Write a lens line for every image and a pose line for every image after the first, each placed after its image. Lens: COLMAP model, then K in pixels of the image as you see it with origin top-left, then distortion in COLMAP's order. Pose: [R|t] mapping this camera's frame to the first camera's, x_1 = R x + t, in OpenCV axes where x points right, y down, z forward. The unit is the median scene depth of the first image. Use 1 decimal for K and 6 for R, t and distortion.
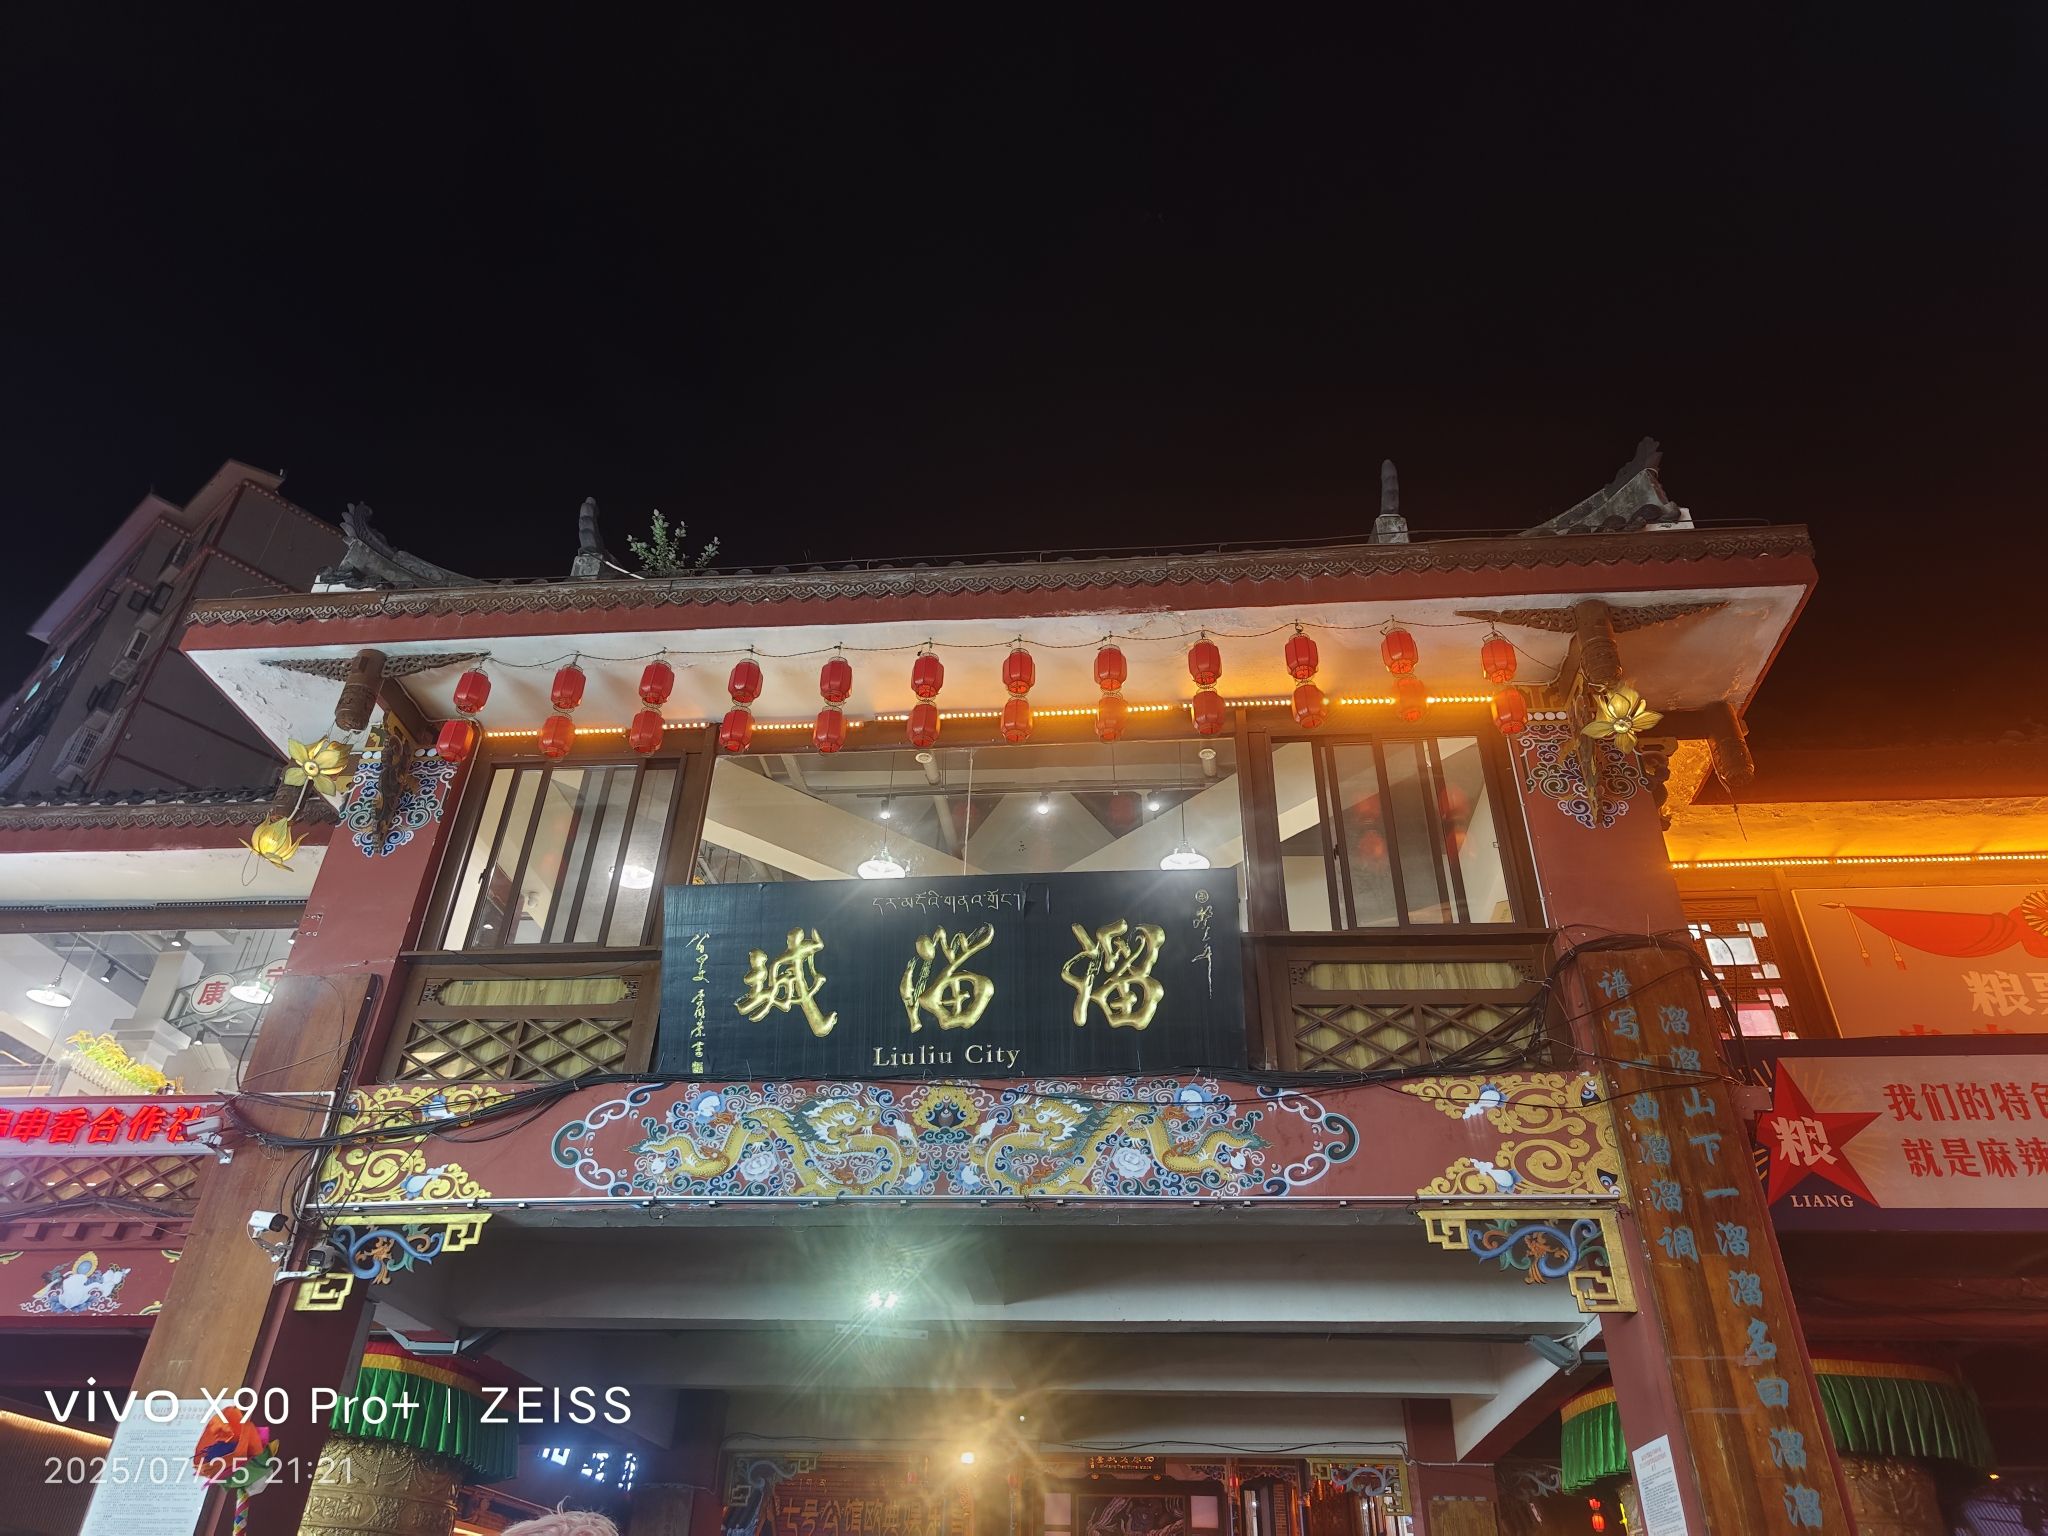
lens RADIAL K [[1380.5, 0, 1034.9], [0, 1380.5, 777.9], [0, 0, 1]] dist [0.034197, -0.035811]
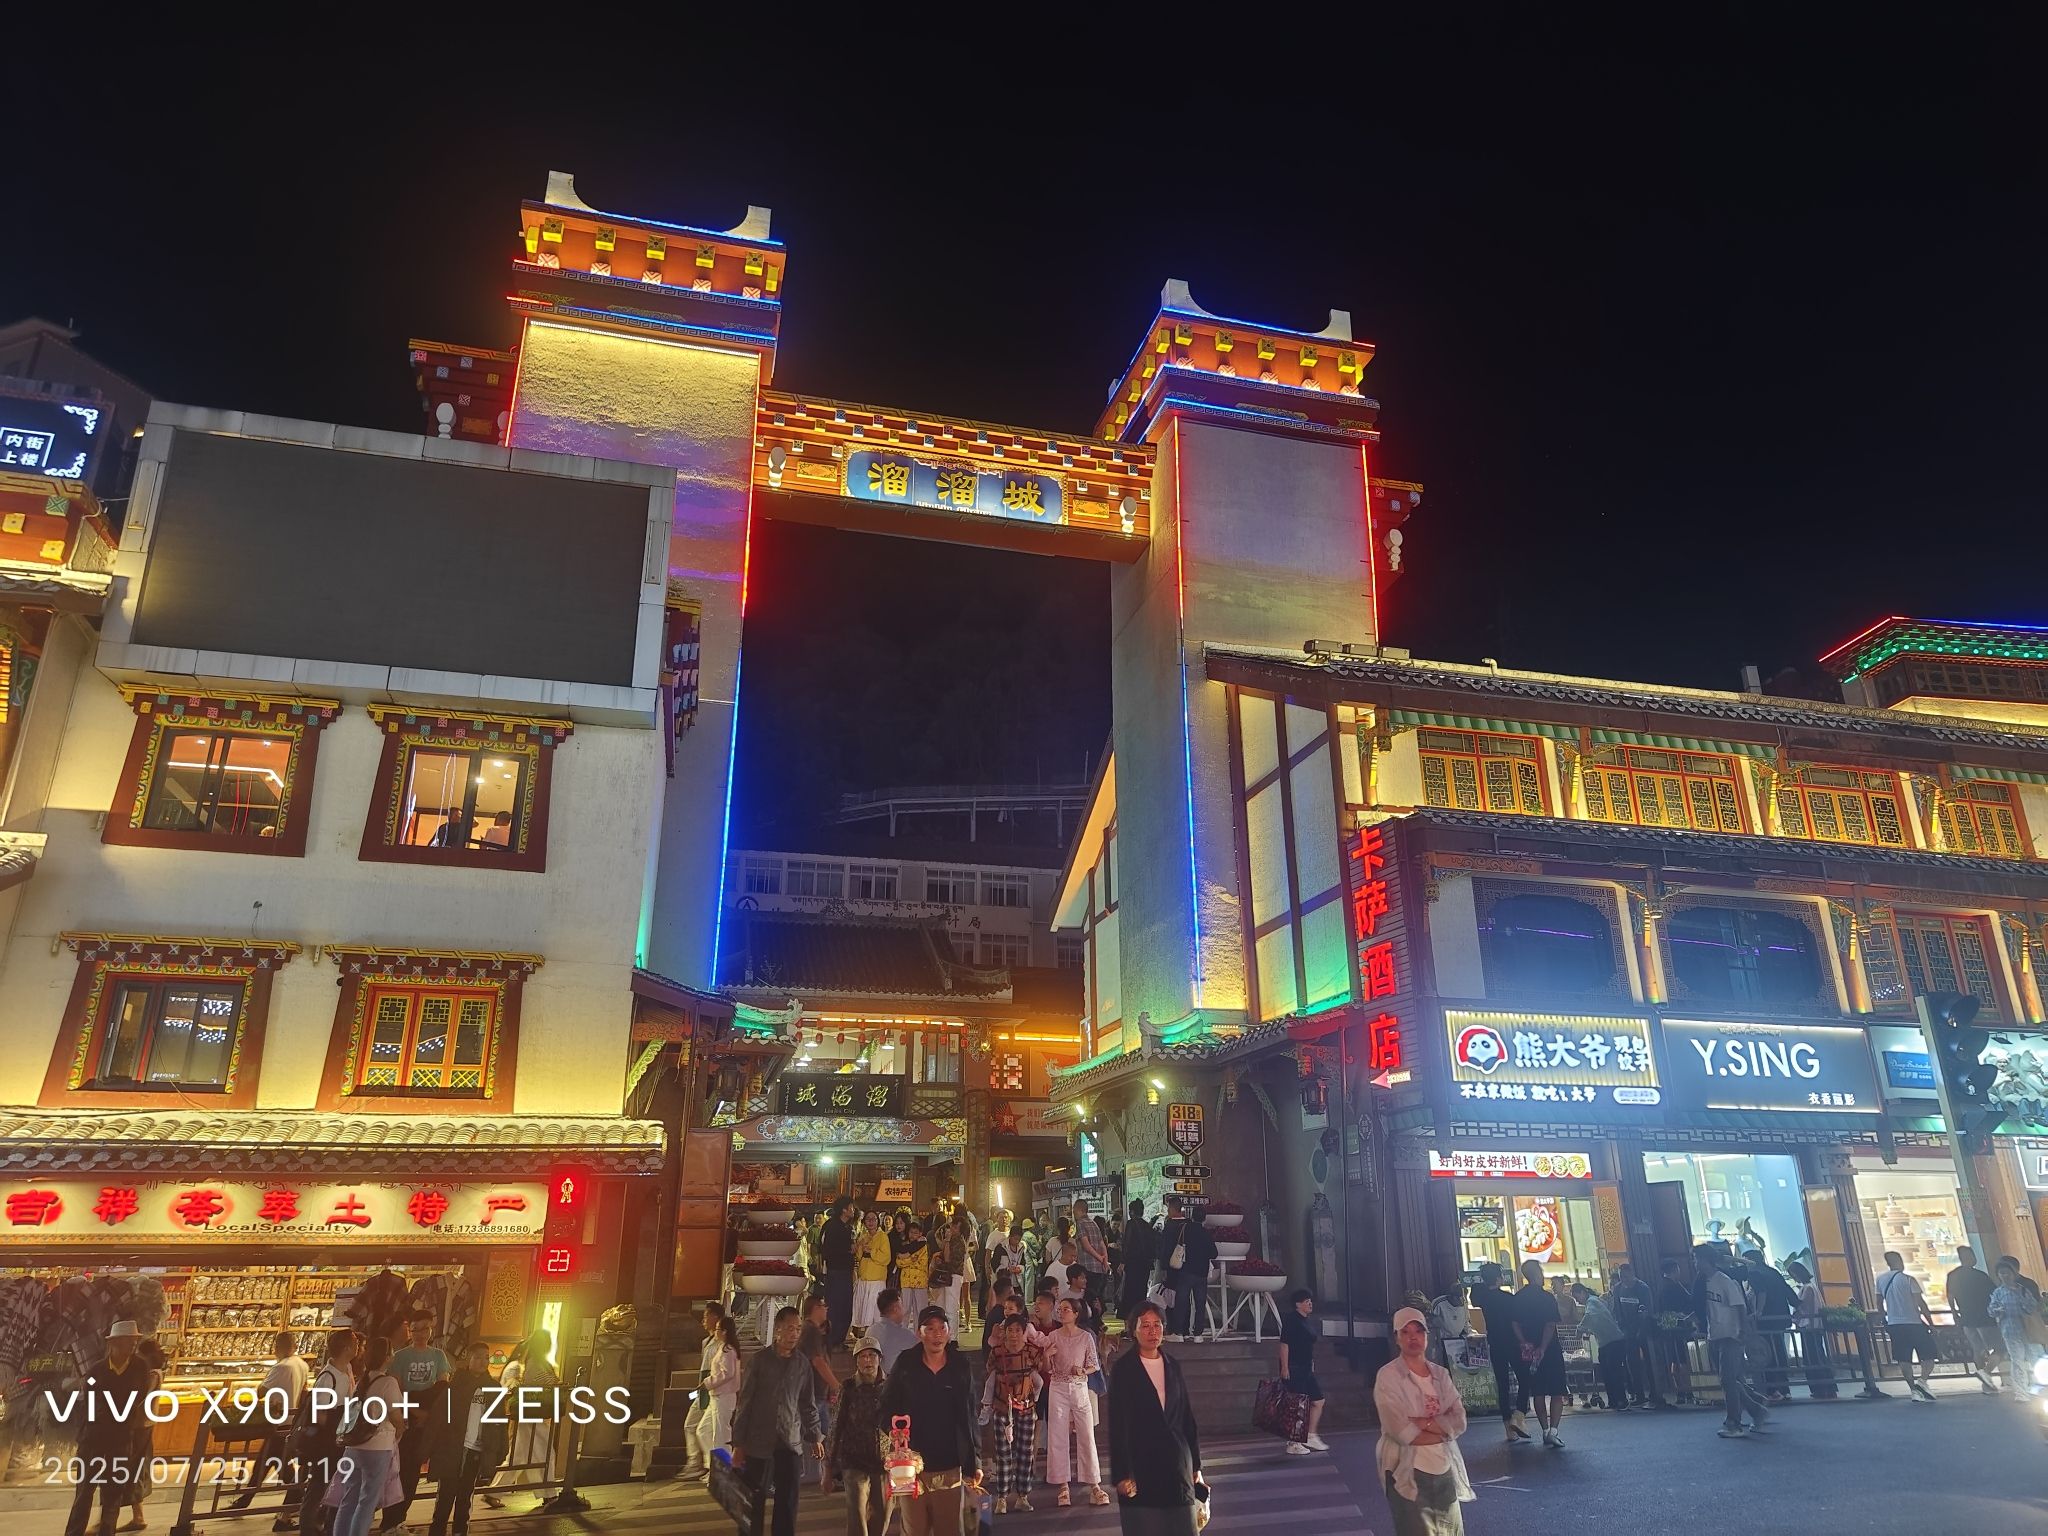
lens RADIAL K [[1380.5, 0, 1043.7], [0, 1380.5, 747.1], [0, 0, 1]] dist [0.034197, -0.035811]
pose [[0.941246, 0.086889, 0.326353, -1.111891], [-0.162501, 0.963640, 0.212111, -2.221237], [-0.296057, -0.252682, 0.921142, -3.434295]]
